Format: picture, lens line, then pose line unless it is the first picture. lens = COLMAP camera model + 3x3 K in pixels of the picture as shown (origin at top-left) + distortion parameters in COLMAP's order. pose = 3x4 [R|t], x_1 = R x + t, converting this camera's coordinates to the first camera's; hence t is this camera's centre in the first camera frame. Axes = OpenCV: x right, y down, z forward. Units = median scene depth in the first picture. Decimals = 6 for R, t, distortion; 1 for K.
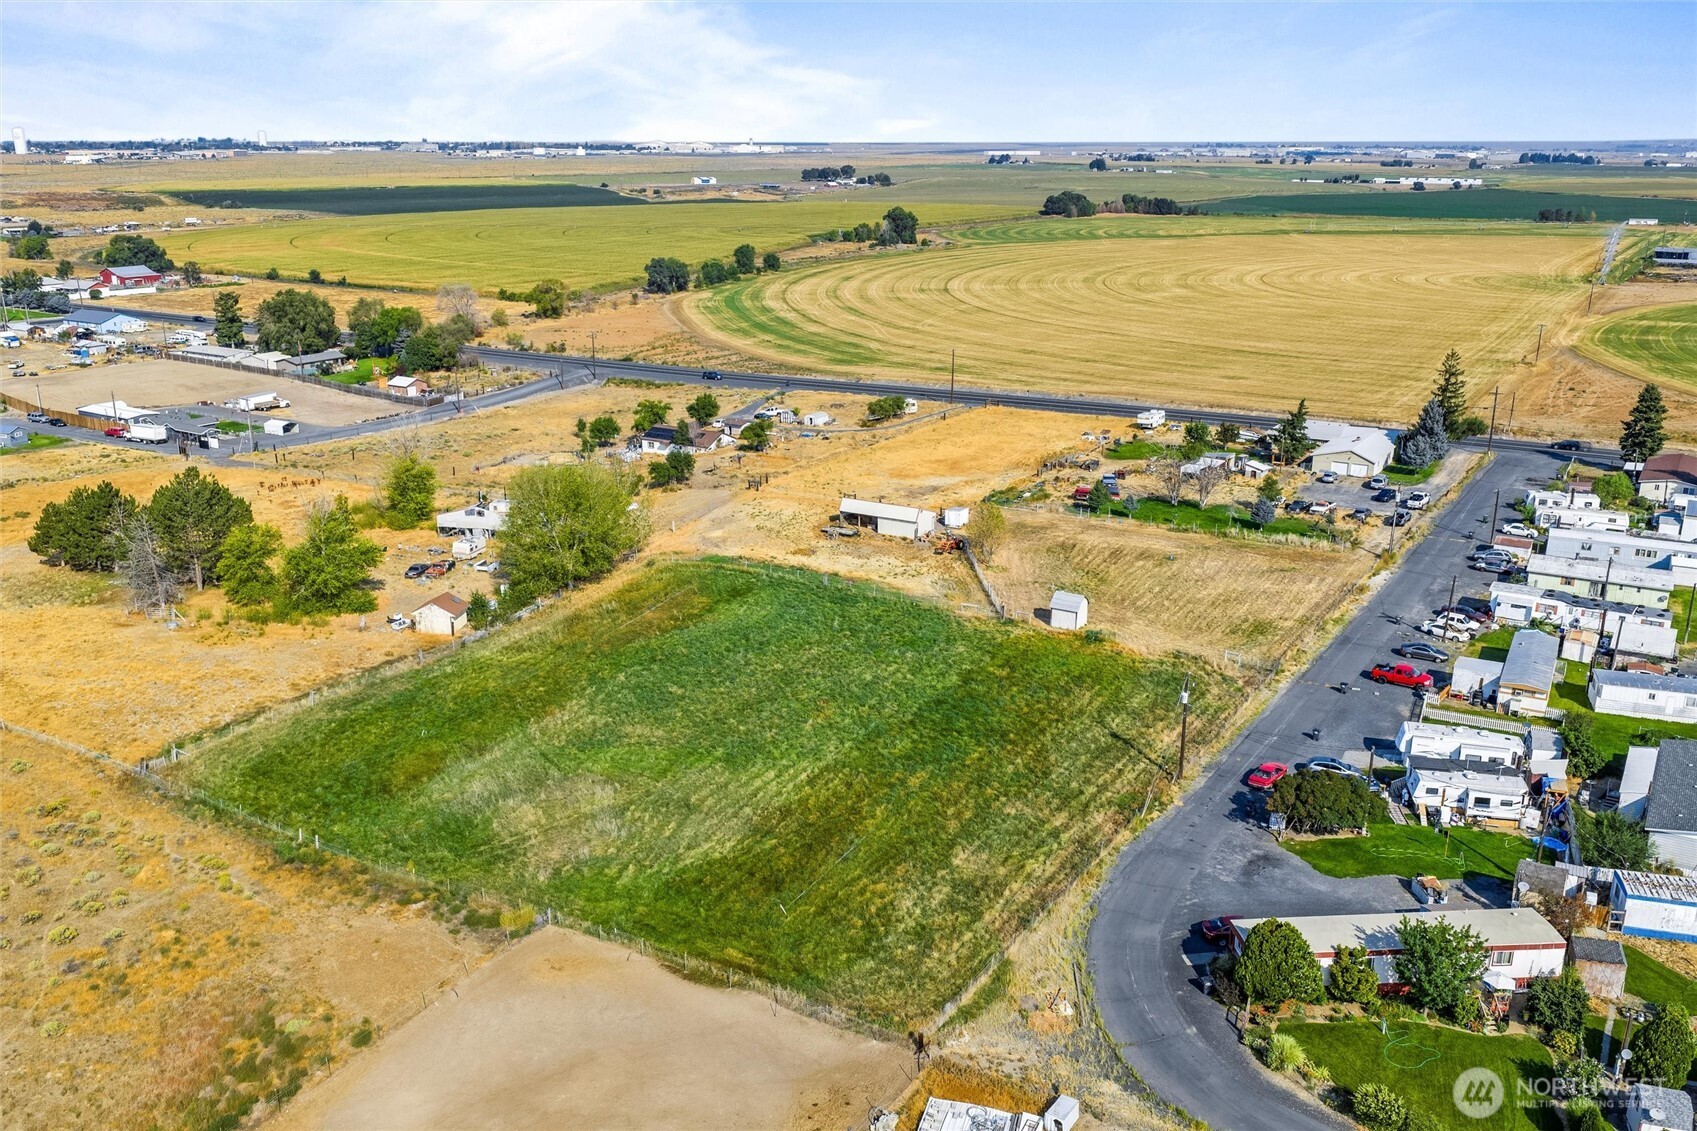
lens RADIAL K [[1401.0, 0, 847.7], [0, 1401.0, 560.8], [0, 0, 1]] dist [0.019925, -0.033804]
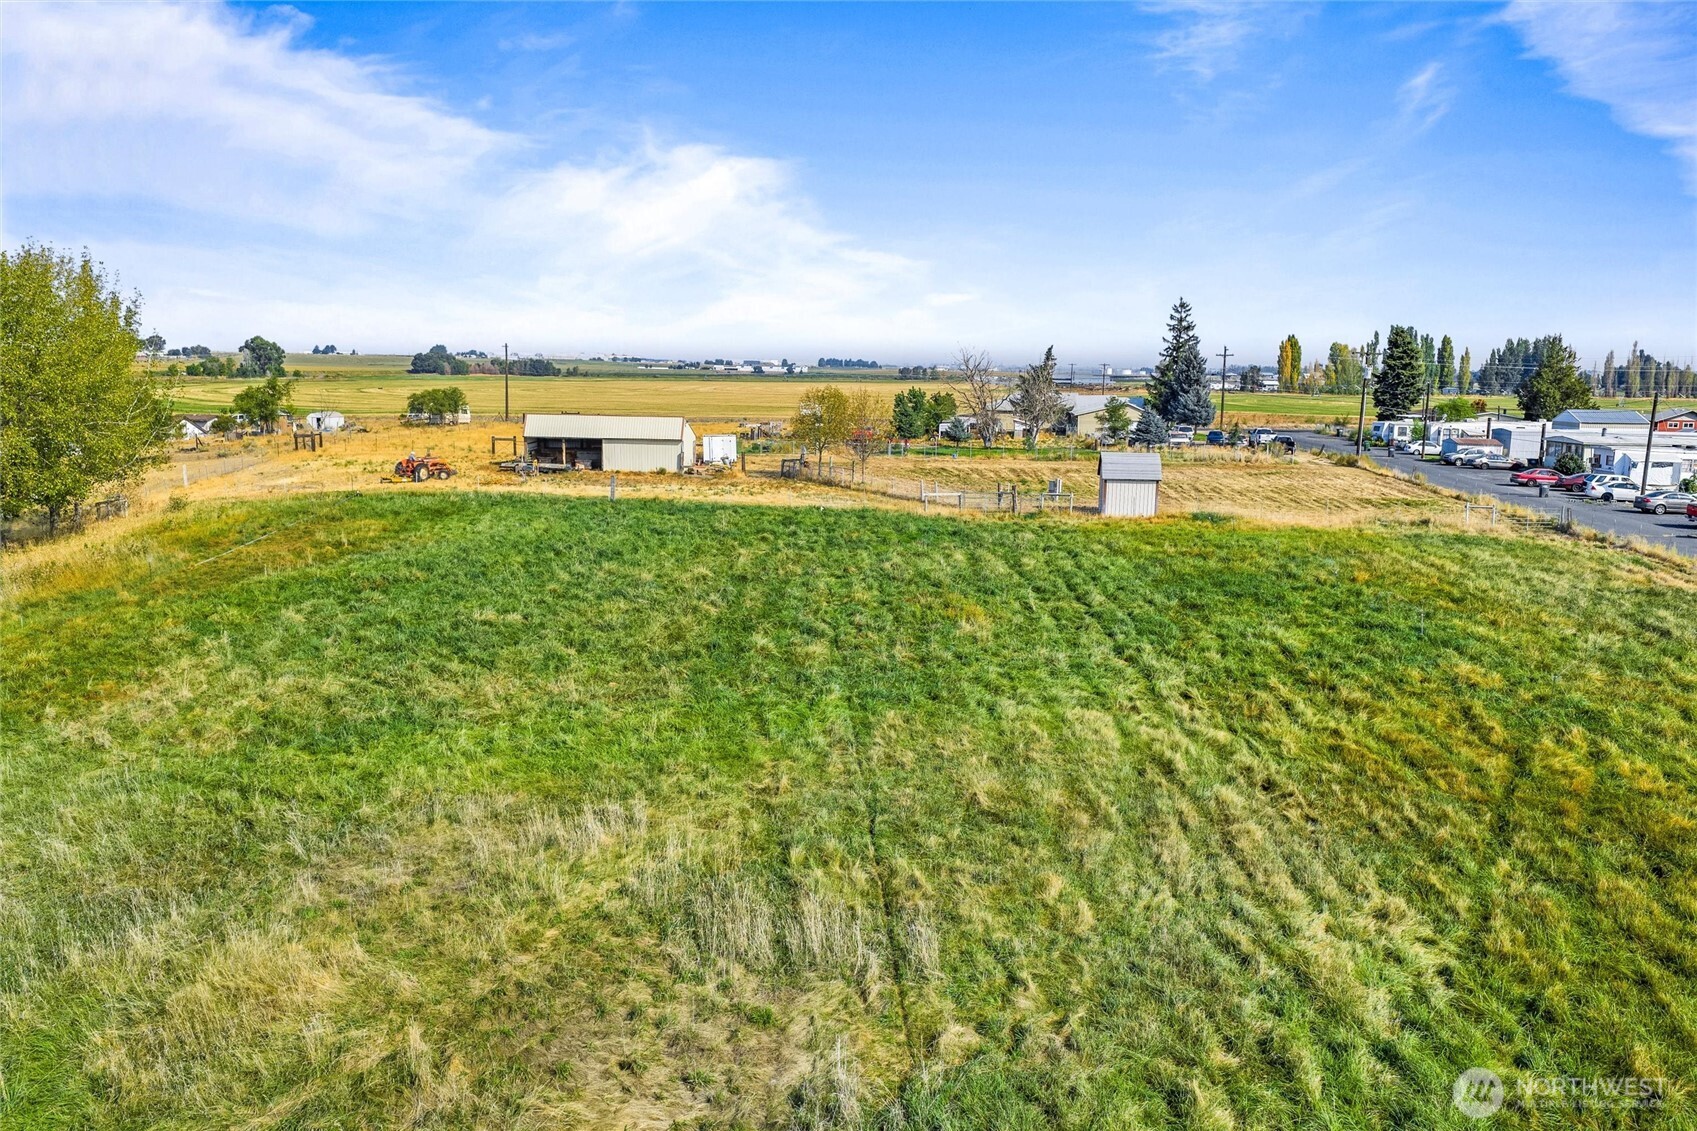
lens RADIAL K [[1401.0, 0, 852.8], [0, 1401.0, 583.9], [0, 0, 1]] dist [0.019925, -0.033804]
pose [[0.890313, -0.055126, 0.452000, -0.128880], [0.114139, 0.987972, -0.104328, 0.083864], [-0.440812, 0.144476, 0.885896, 0.422884]]
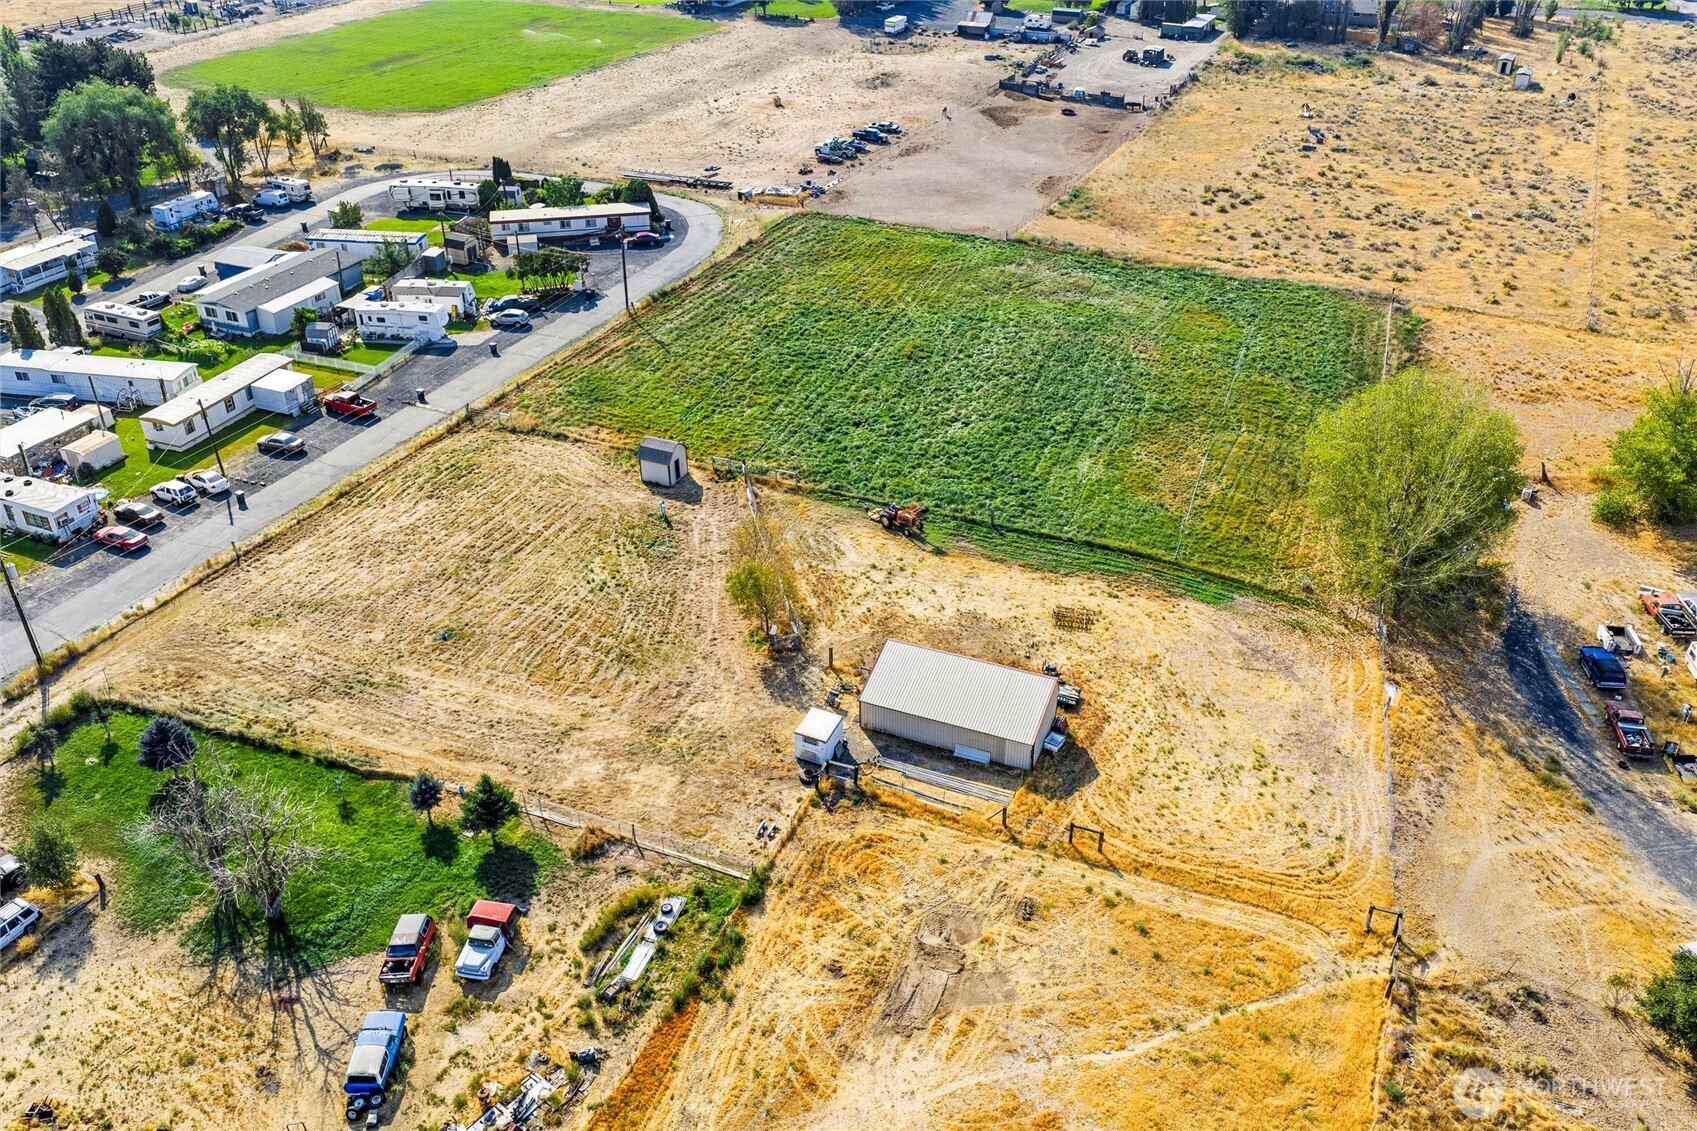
lens RADIAL K [[1401.0, 0, 852.0], [0, 1401.0, 571.7], [0, 0, 1]] dist [0.019925, -0.033804]
pose [[-0.991617, 0.070865, -0.108049, 0.103986], [-0.034256, 0.662105, 0.748628, -0.386325], [0.124592, 0.746053, -0.654127, 1.157638]]
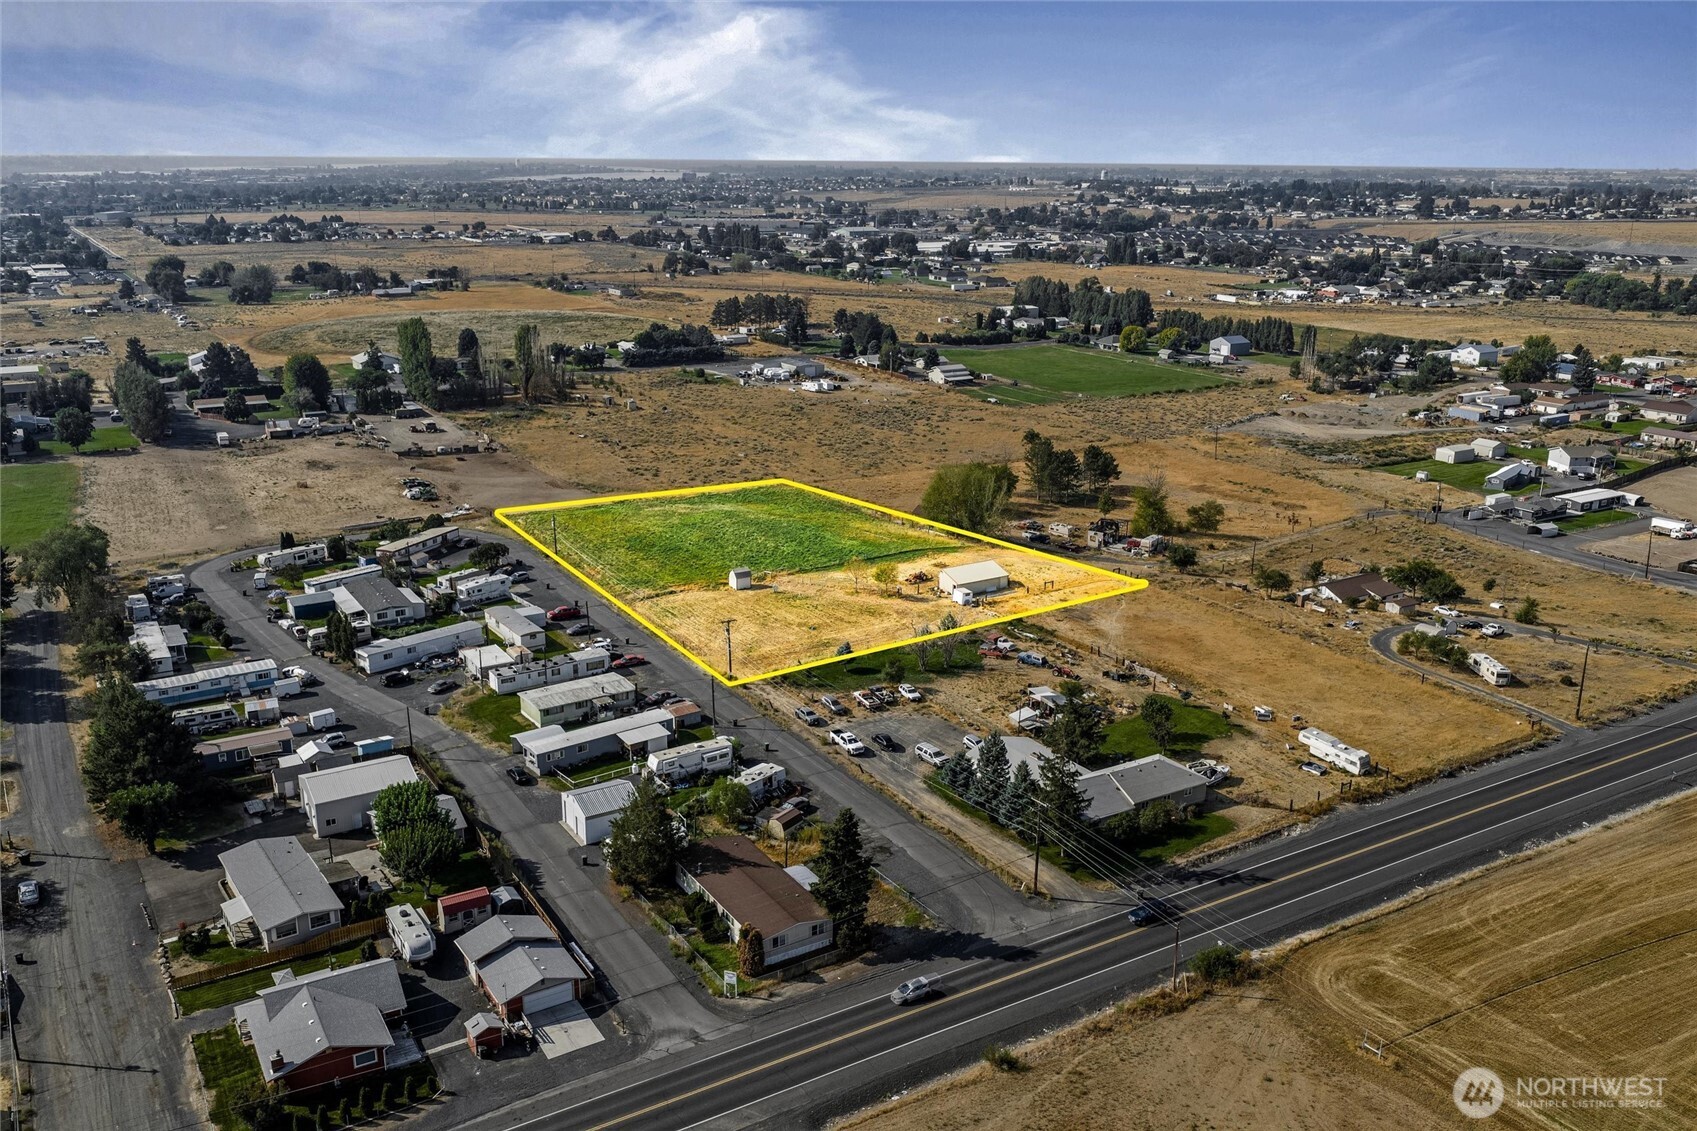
lens RADIAL K [[1401.0, 0, 846.4], [0, 1401.0, 563.6], [0, 0, 1]] dist [0.019925, -0.033804]
pose [[-0.445682, 0.244045, -0.861284, 1.135746], [-0.267580, 0.881818, 0.388326, -0.489998], [0.854265, 0.403533, -0.327709, 1.206721]]
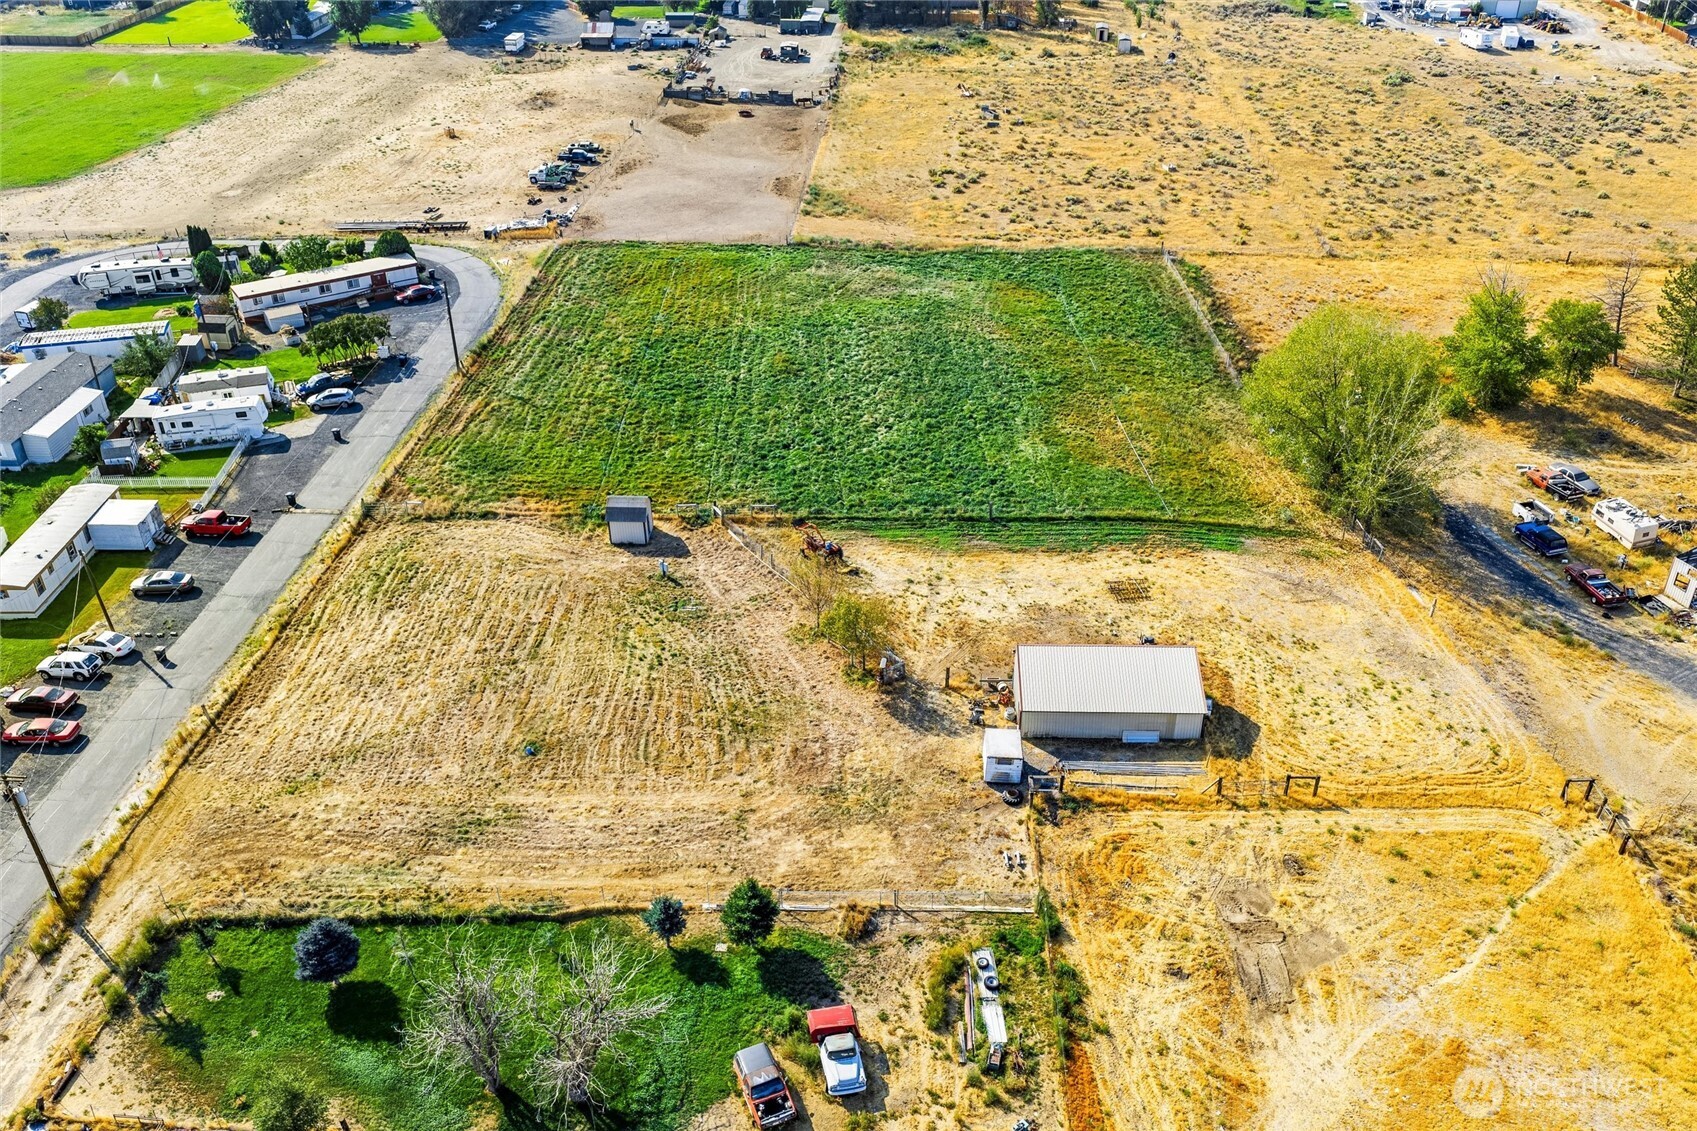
lens RADIAL K [[1401.0, 0, 851.5], [0, 1401.0, 571.6], [0, 0, 1]] dist [0.019925, -0.033804]
pose [[-0.875331, 0.262321, -0.406182, 0.268567], [-0.130467, 0.680751, 0.720803, -0.366315], [0.465590, 0.683934, -0.561658, 1.090364]]
